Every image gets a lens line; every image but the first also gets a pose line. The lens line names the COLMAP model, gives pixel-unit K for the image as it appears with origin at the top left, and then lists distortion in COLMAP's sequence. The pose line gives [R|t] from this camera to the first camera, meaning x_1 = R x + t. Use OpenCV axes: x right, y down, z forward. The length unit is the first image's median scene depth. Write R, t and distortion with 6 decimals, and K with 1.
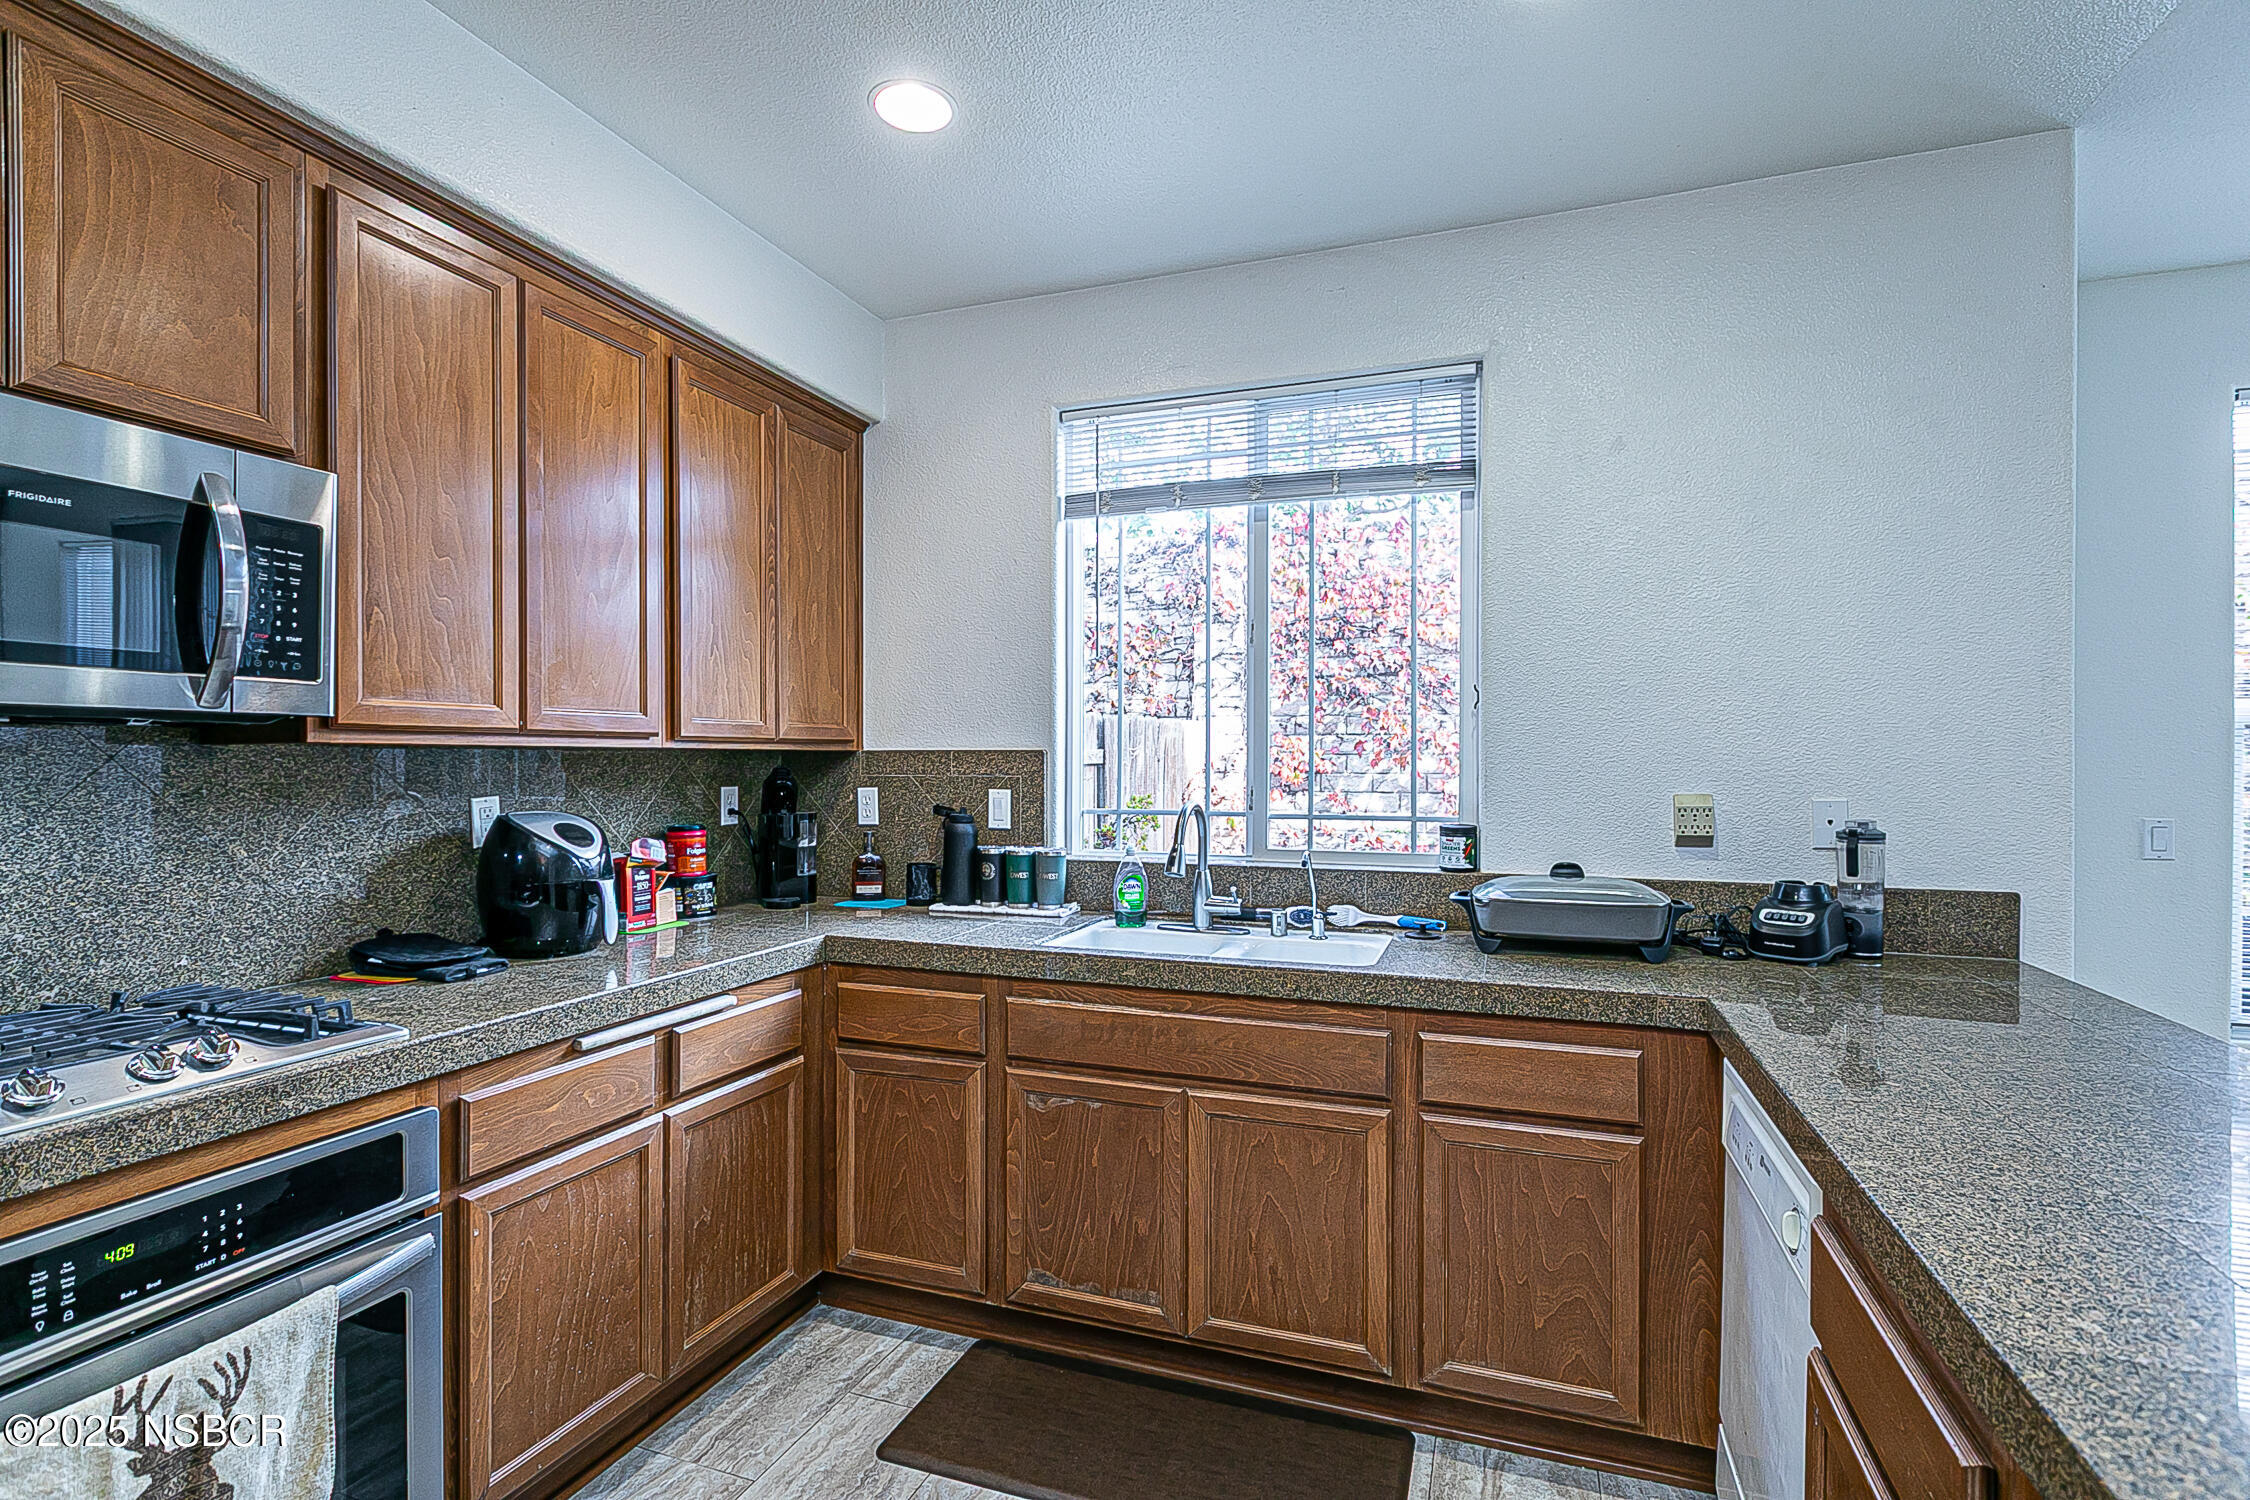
lens RADIAL K [[1058.2, 0, 1121.4], [0, 1058.2, 761.2], [0, 0, 1]] dist [-0.003299, -0.000235]
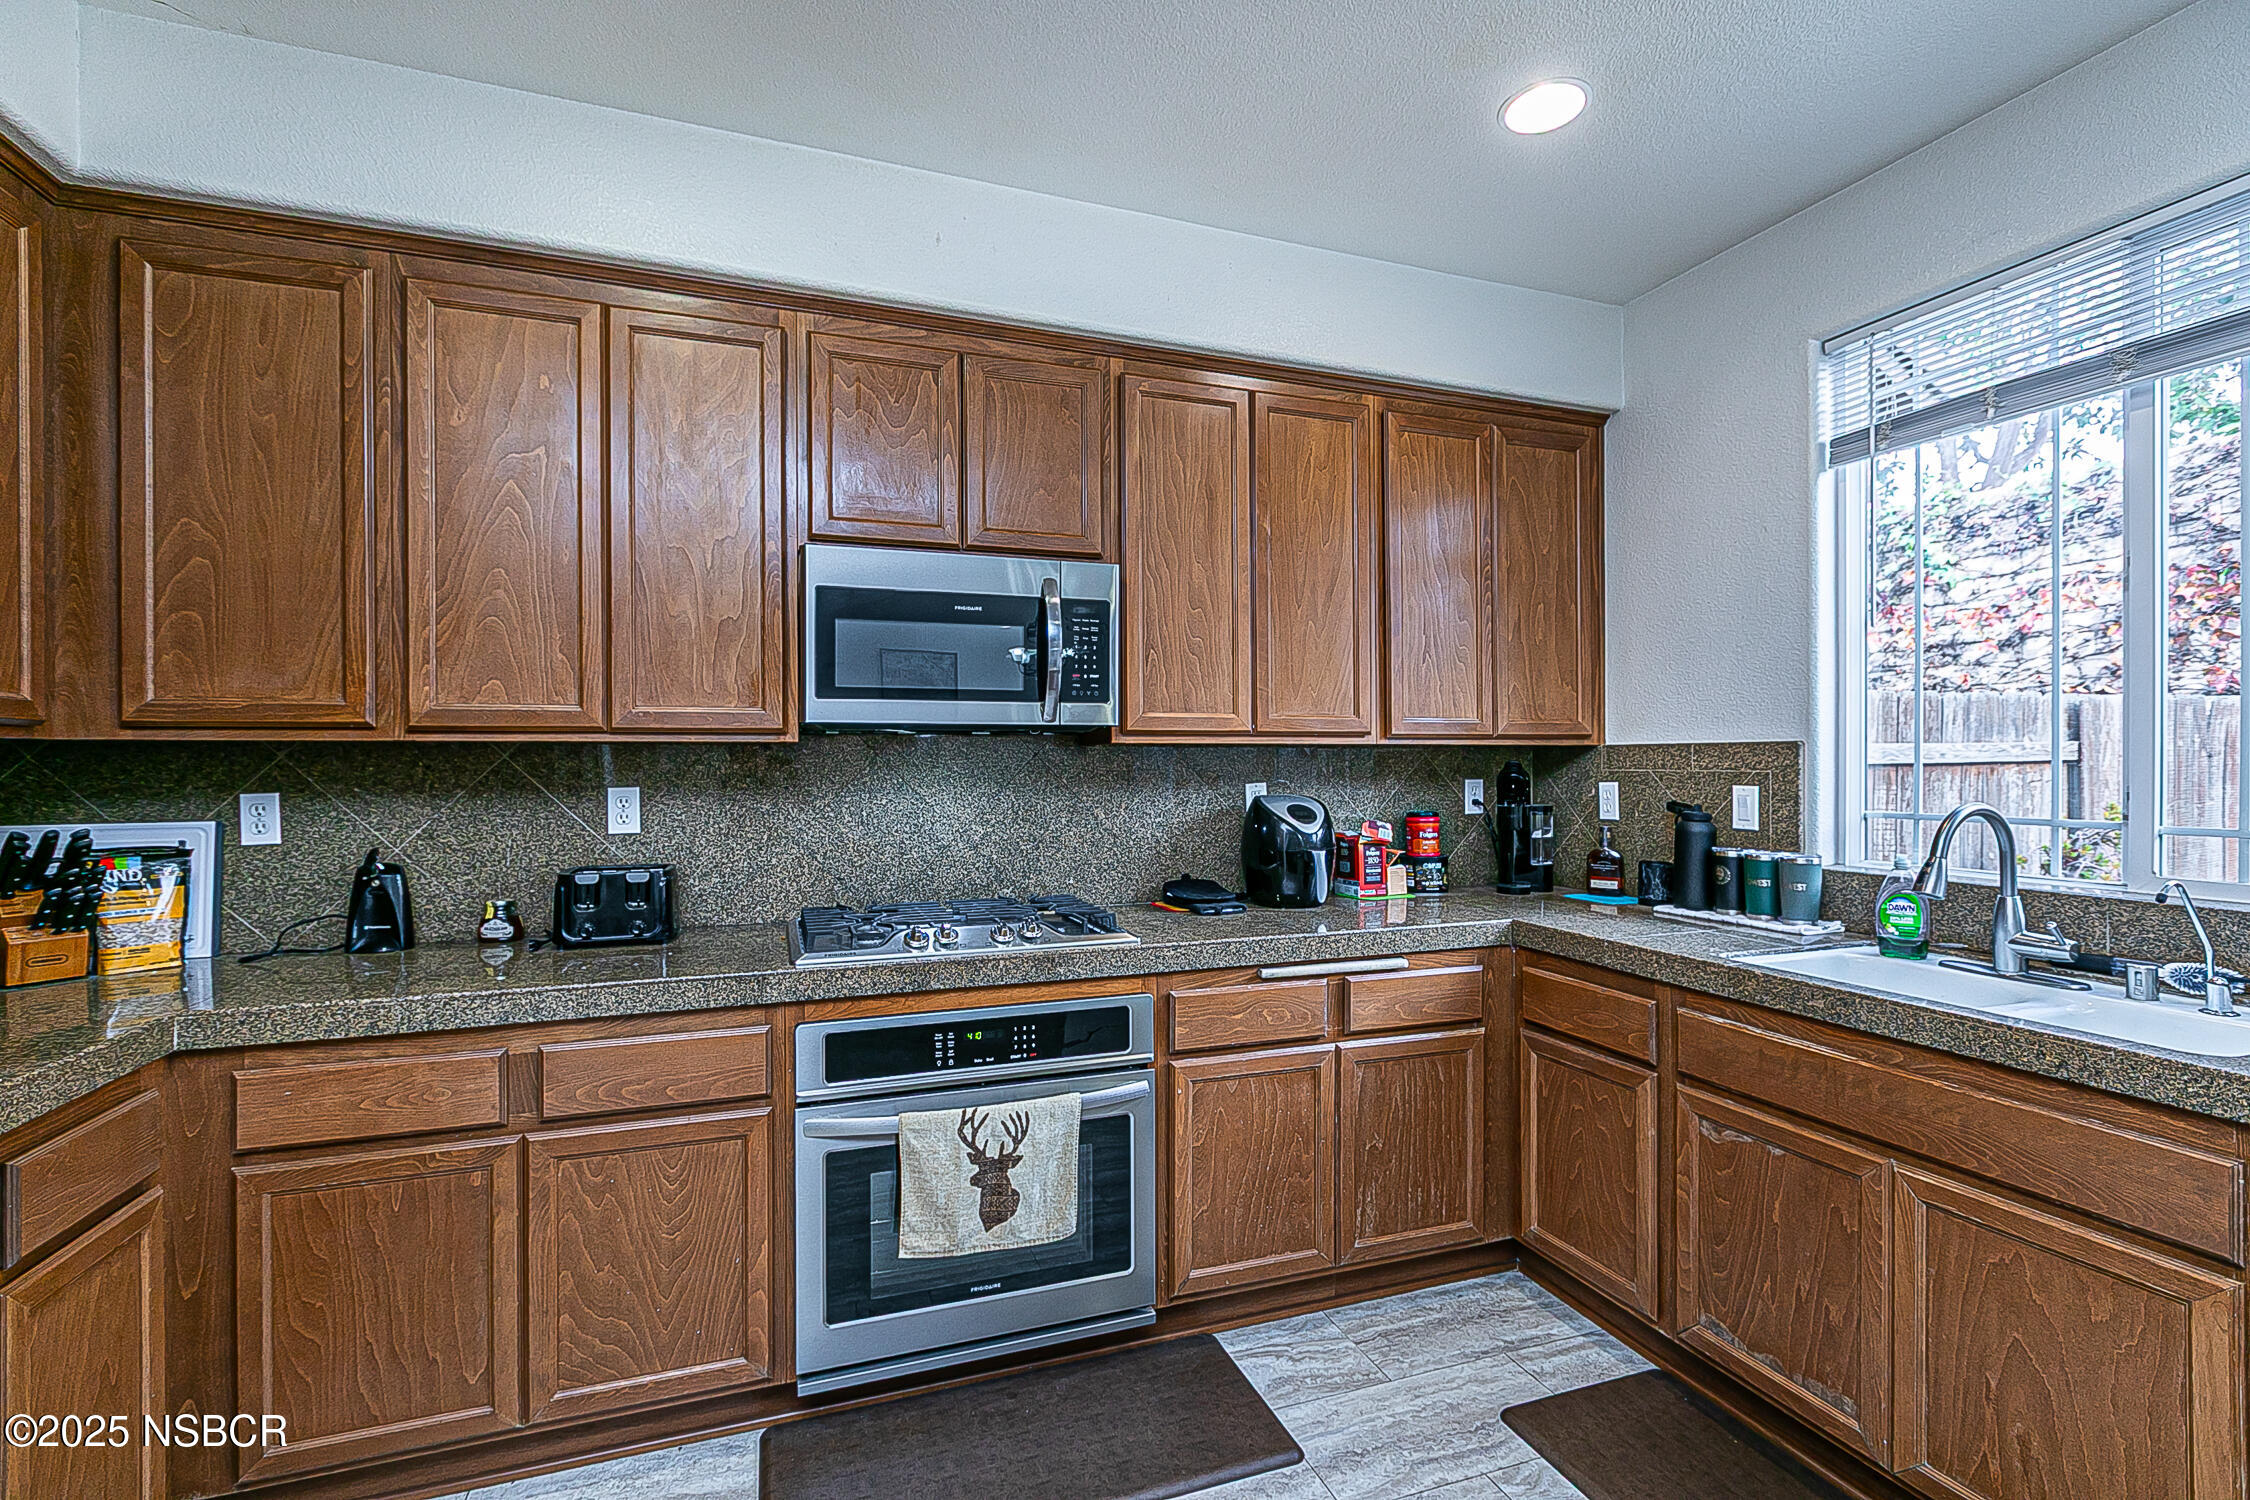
lens RADIAL K [[992.6, 0, 1122.4], [0, 992.6, 761.1], [0, 0, 1]] dist [-0.000567, -0.000644]
pose [[0.637603, -0.003029, -0.770359, 0.245377], [0.002234, 0.999995, -0.002083, 0.007930], [0.770361, -0.000393, 0.637607, 0.071672]]
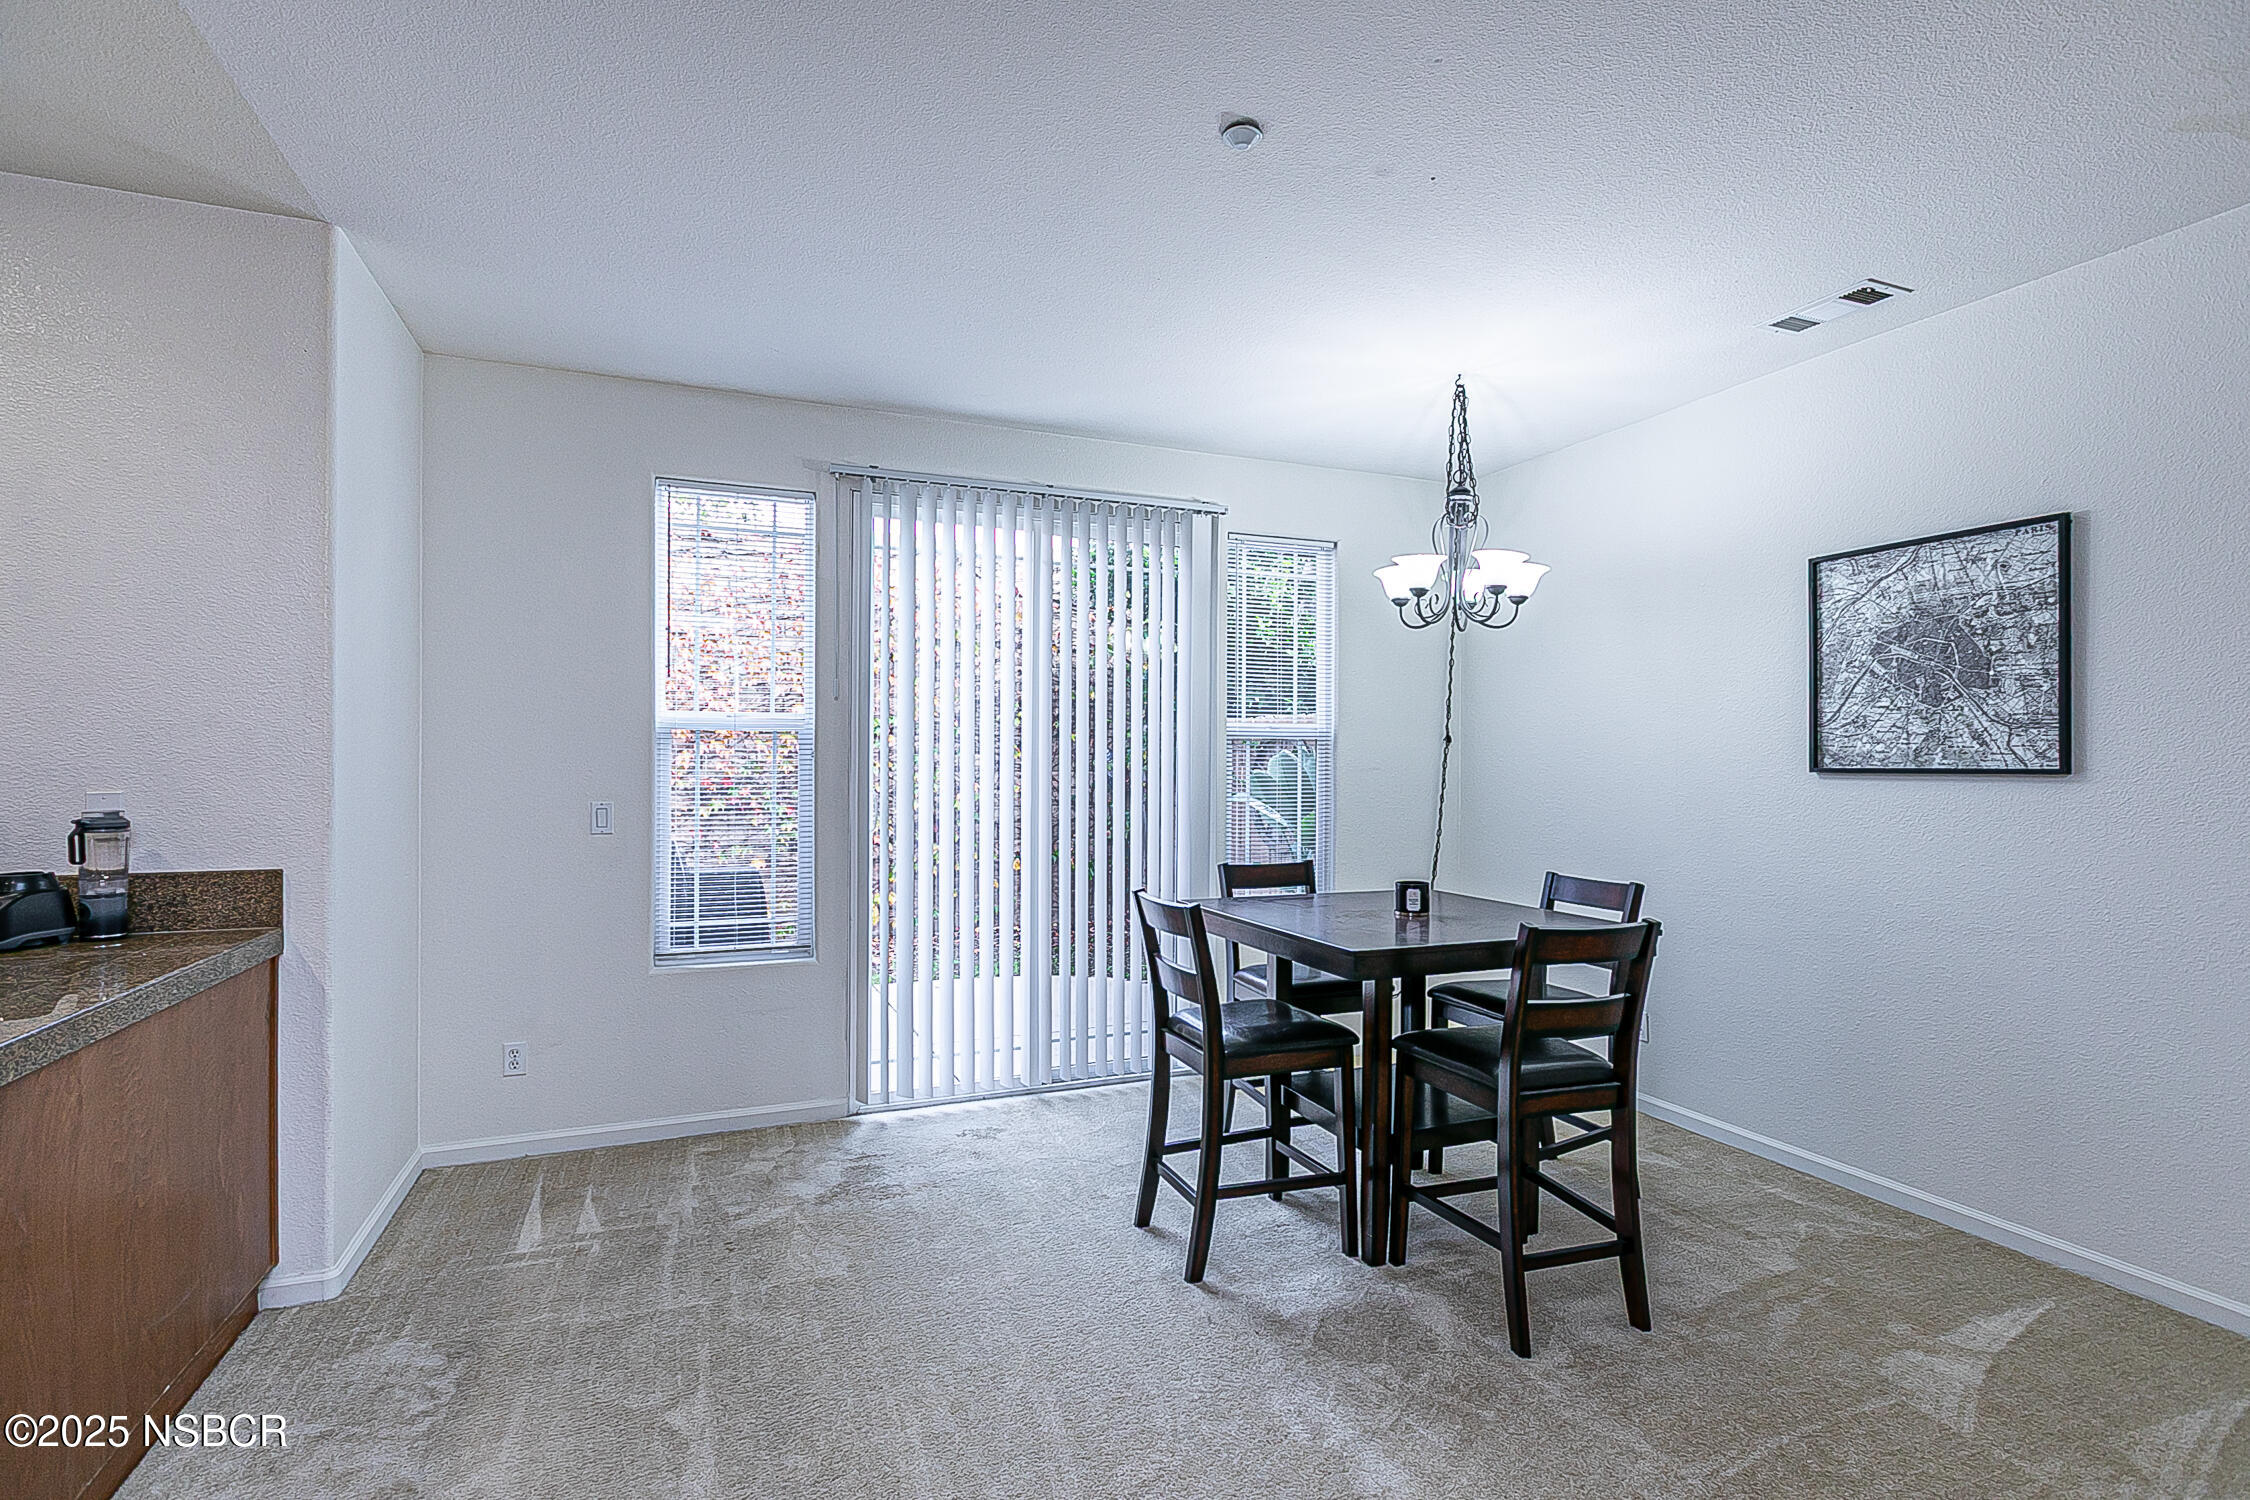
lens RADIAL K [[1058.2, 0, 1121.4], [0, 1058.2, 761.2], [0, 0, 1]] dist [-0.003299, -0.000235]
pose [[0.739443, 0.000513, 0.673219, 0.692341], [-0.002732, 0.999994, 0.002239, 0.000390], [-0.673214, -0.003495, 0.739440, -0.437913]]
